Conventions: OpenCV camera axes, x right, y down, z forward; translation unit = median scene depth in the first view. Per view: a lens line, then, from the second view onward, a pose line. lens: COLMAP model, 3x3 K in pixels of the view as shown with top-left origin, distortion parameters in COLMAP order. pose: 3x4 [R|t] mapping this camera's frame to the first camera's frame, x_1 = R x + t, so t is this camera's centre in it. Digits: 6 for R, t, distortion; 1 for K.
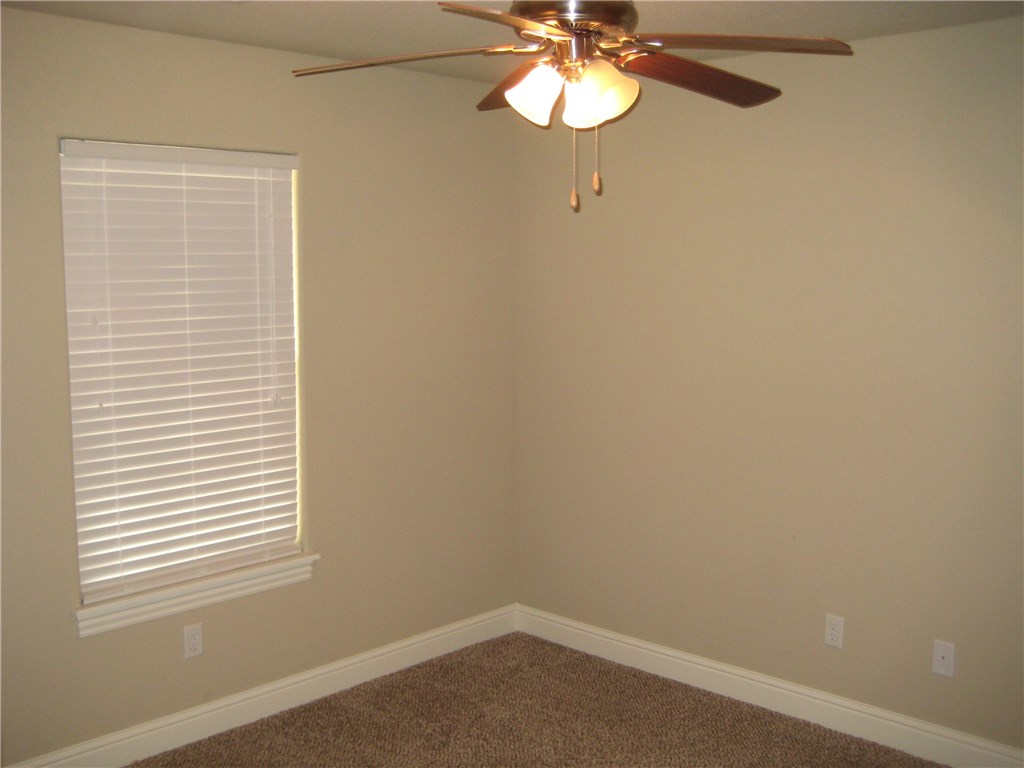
lens RADIAL K [[1132.3, 0, 512.0], [0, 1132.3, 384.0], [0, 0, 1]] dist [-0.179143, 0.300562]
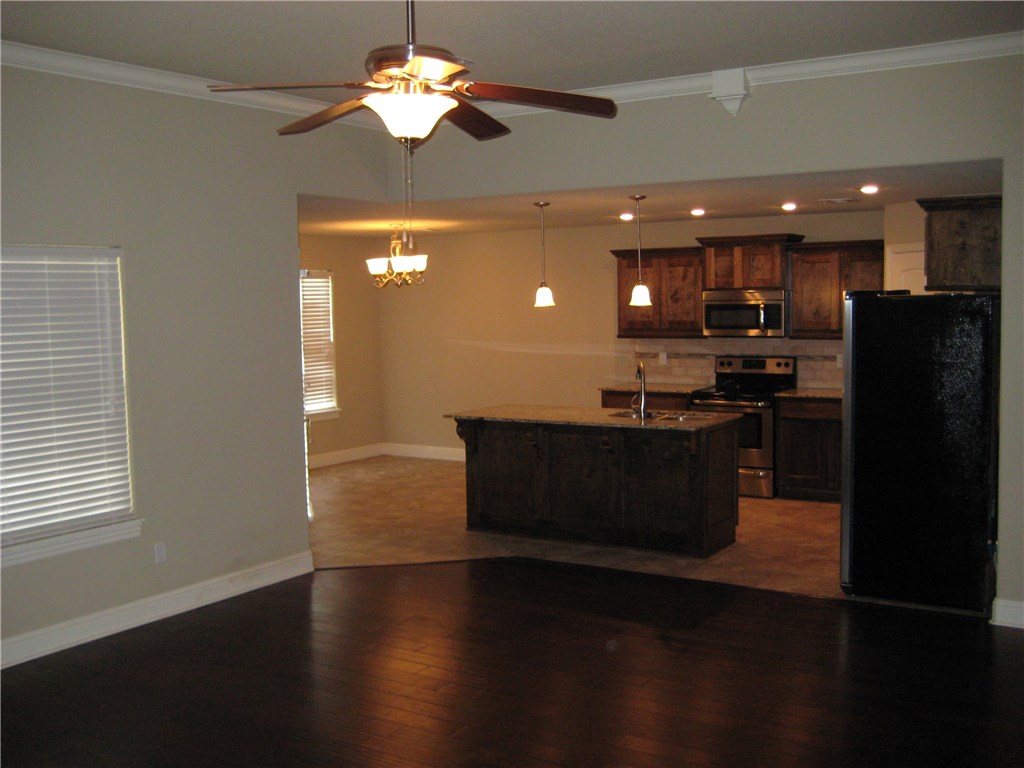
lens RADIAL K [[1132.3, 0, 512.0], [0, 1132.3, 384.0], [0, 0, 1]] dist [-0.179143, 0.300562]
pose [[0.989994, -0.041589, 0.134845, 0.118044], [0.050689, 0.996612, -0.064771, 0.102723], [-0.131694, 0.070959, 0.988747, -0.540934]]
